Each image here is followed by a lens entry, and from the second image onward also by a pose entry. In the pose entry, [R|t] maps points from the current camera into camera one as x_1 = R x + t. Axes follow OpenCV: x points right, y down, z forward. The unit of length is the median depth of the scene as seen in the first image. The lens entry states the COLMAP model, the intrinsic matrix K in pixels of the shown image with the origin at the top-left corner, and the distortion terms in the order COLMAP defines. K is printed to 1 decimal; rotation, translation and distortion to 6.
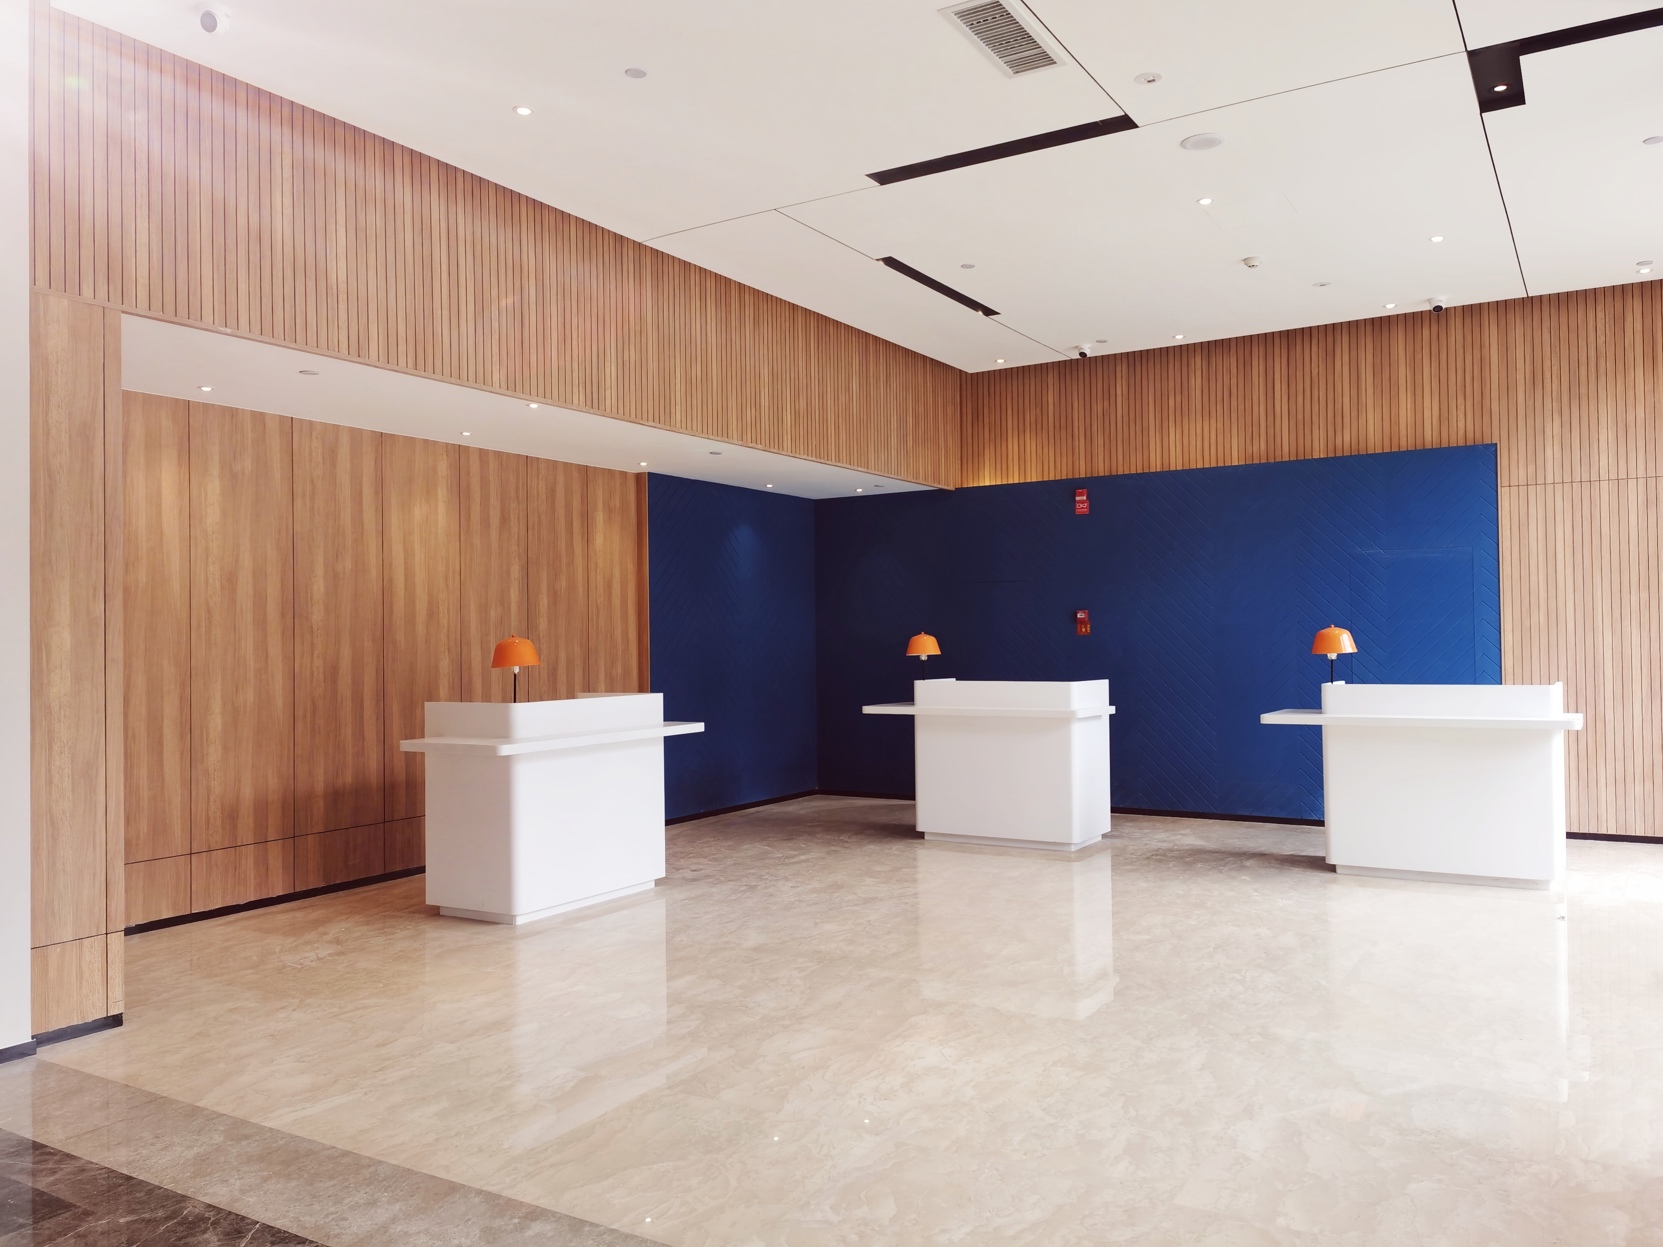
lens RADIAL K [[1284.0, 0, 831.5], [0, 1284.0, 623.5], [0, 0, 1]] dist [0.000856, -0.161201]
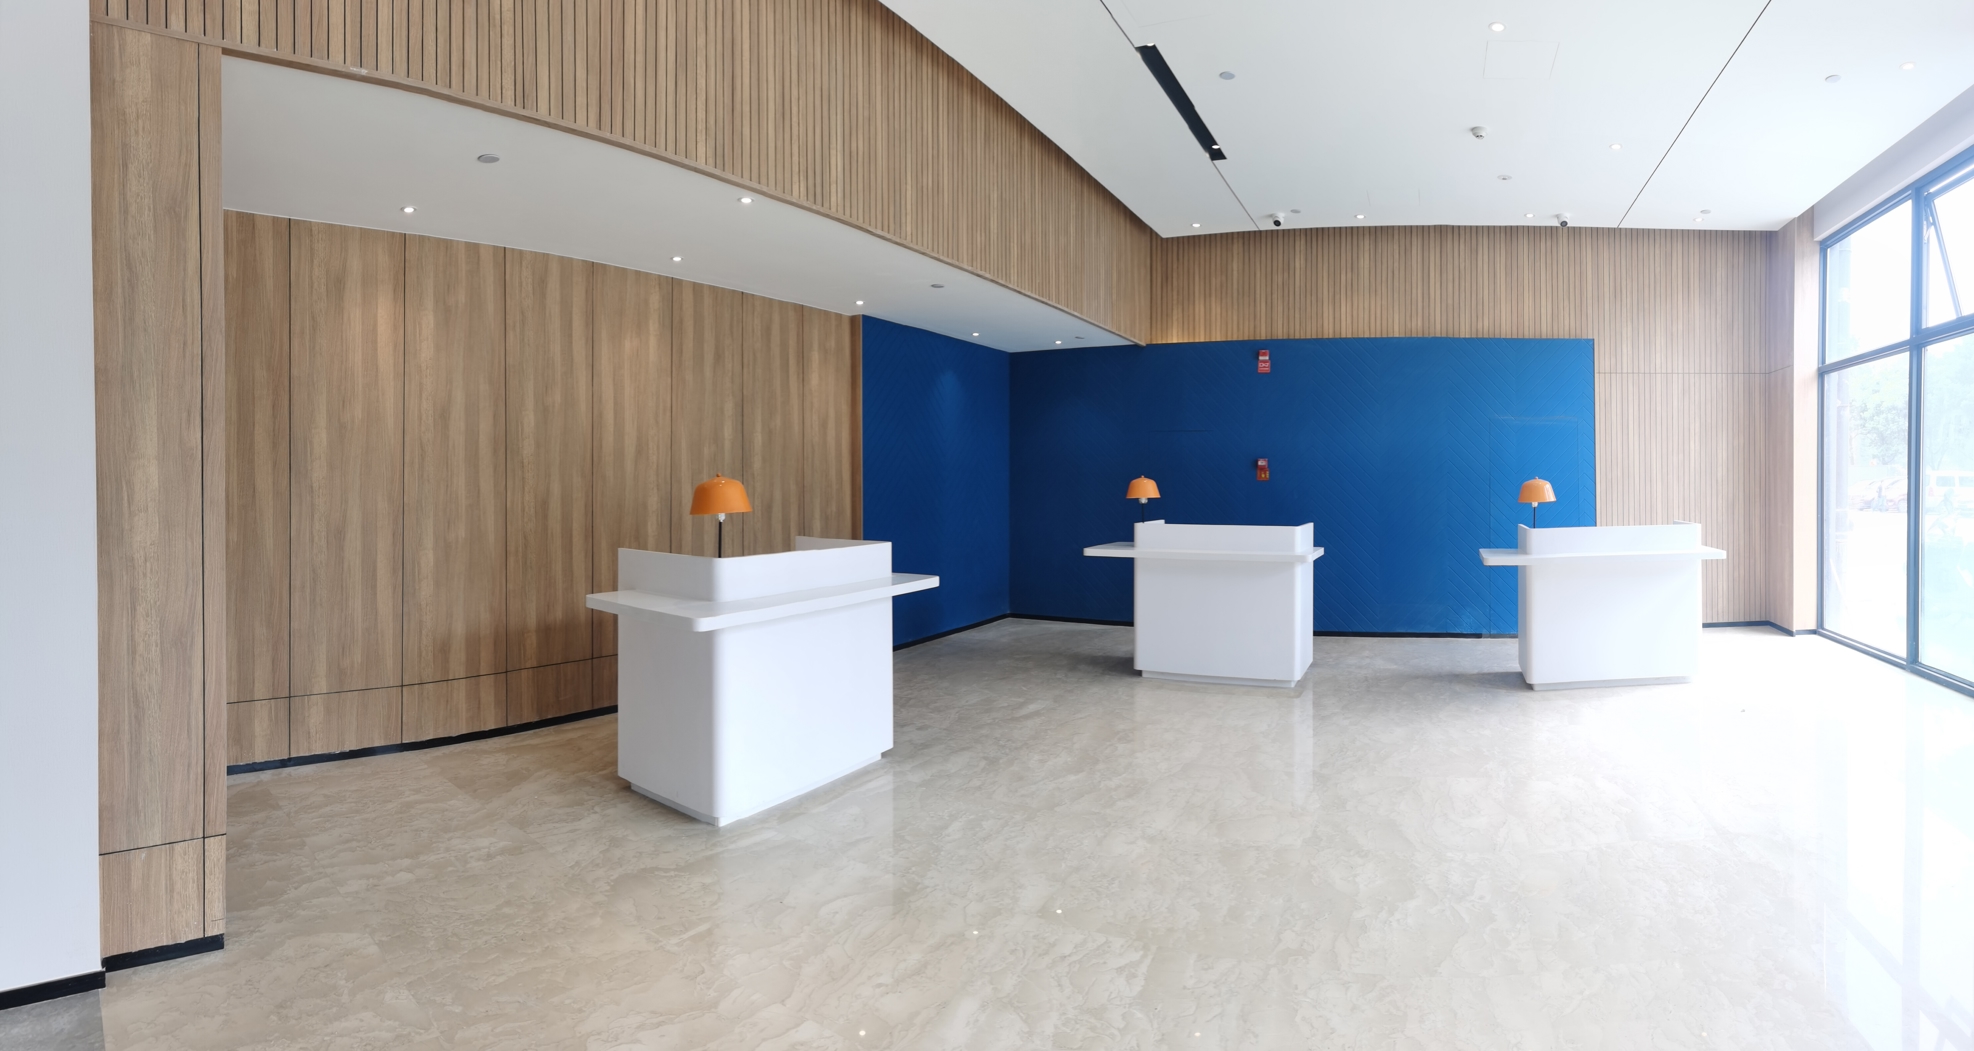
lens RADIAL K [[825.8, 0, 993.6], [0, 825.8, 499.8], [0, 0, 1]] dist [-0.048124, -0.000062]
pose [[0.998644, 0.013031, 0.050409, -0.073716], [-0.014706, 0.999347, 0.032996, 0.005997], [-0.049946, -0.033692, 0.998183, 0.354580]]
